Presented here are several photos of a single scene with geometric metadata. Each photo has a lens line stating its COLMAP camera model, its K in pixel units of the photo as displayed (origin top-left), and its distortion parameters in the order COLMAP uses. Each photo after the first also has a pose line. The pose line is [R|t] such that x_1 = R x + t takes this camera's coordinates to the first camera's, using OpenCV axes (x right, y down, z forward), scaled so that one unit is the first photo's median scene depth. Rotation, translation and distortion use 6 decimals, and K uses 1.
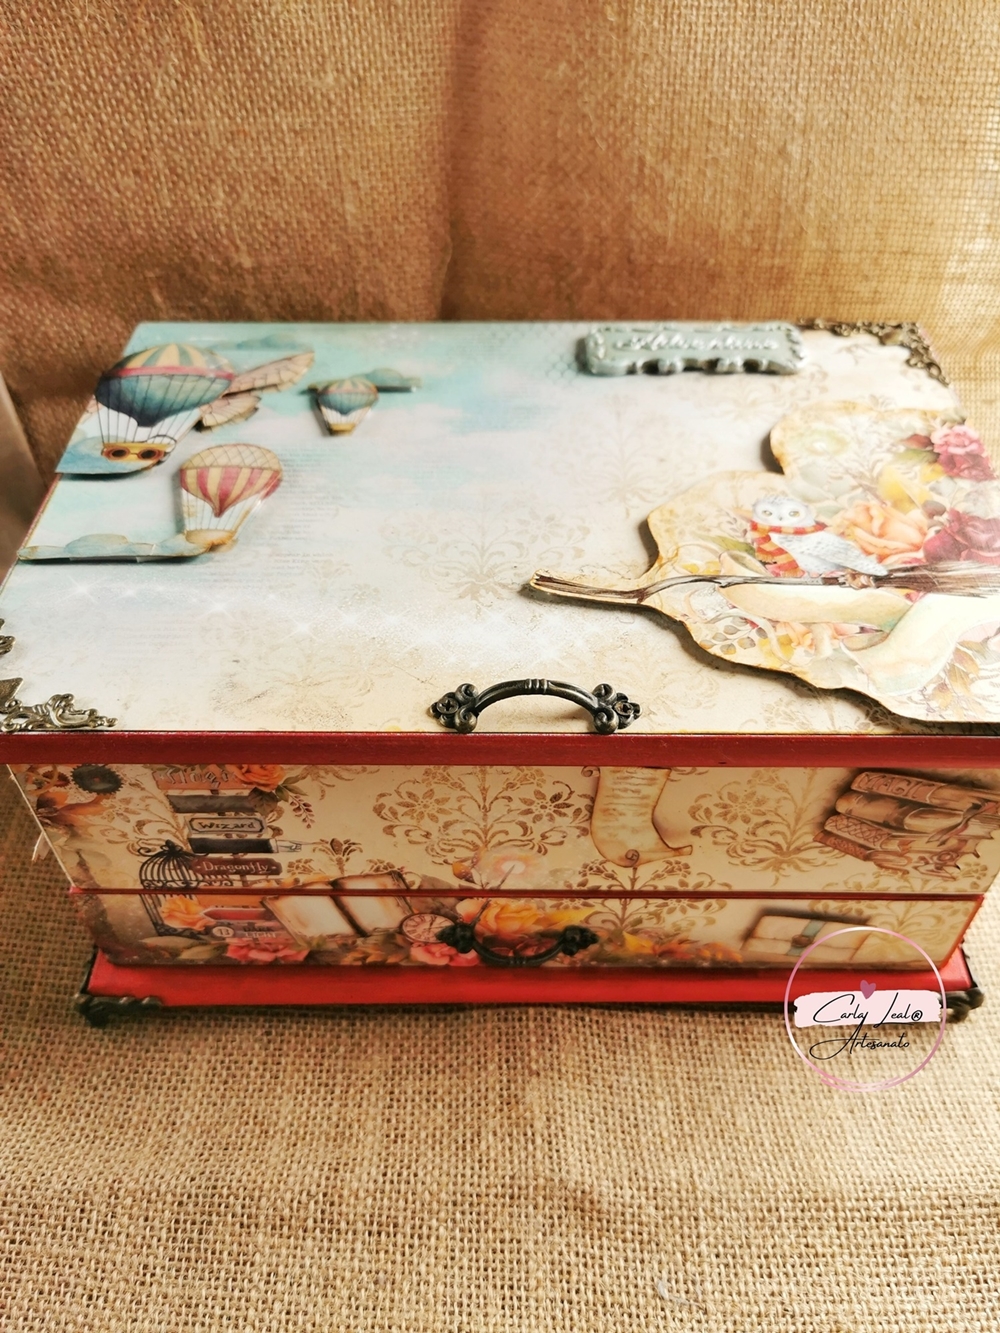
lens RADIAL K [[1123.7, 0, 492.7], [0, 1123.7, 696.5], [0, 0, 1]] dist [0.028382, -0.080272]
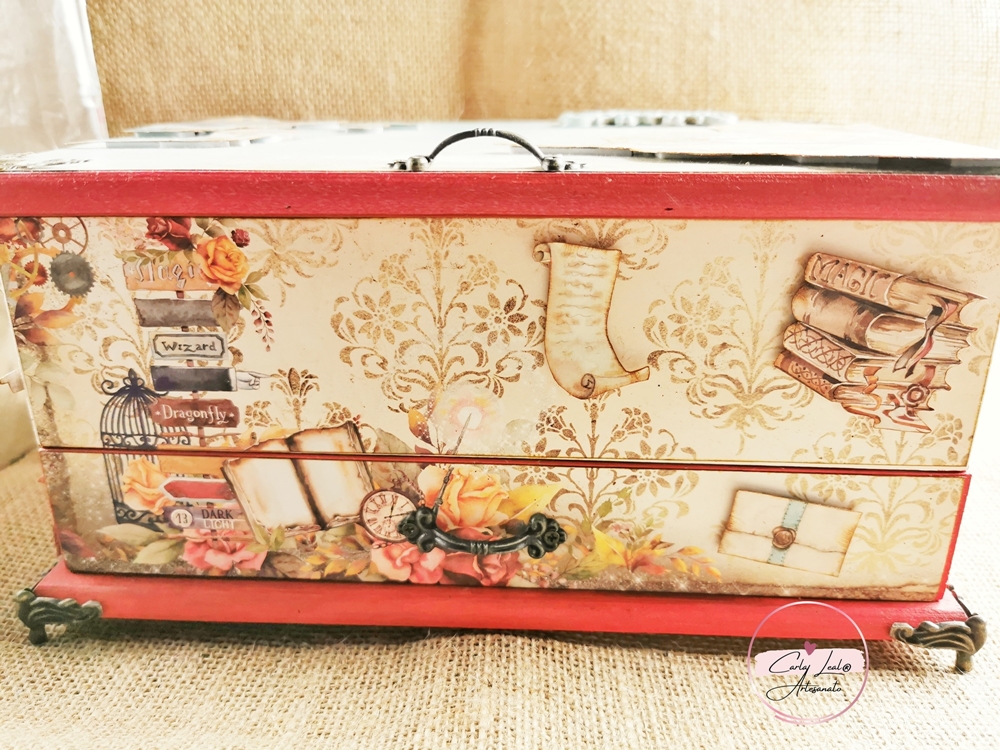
lens RADIAL K [[843.0, 0, 488.7], [0, 843.0, 375.9], [0, 0, 1]] dist [0.028382, -0.080272]
pose [[0.998286, 0.028435, -0.051143, 0.070792], [-0.048213, 0.894978, -0.443498, 0.440284], [0.033161, 0.445204, 0.894815, 0.318118]]
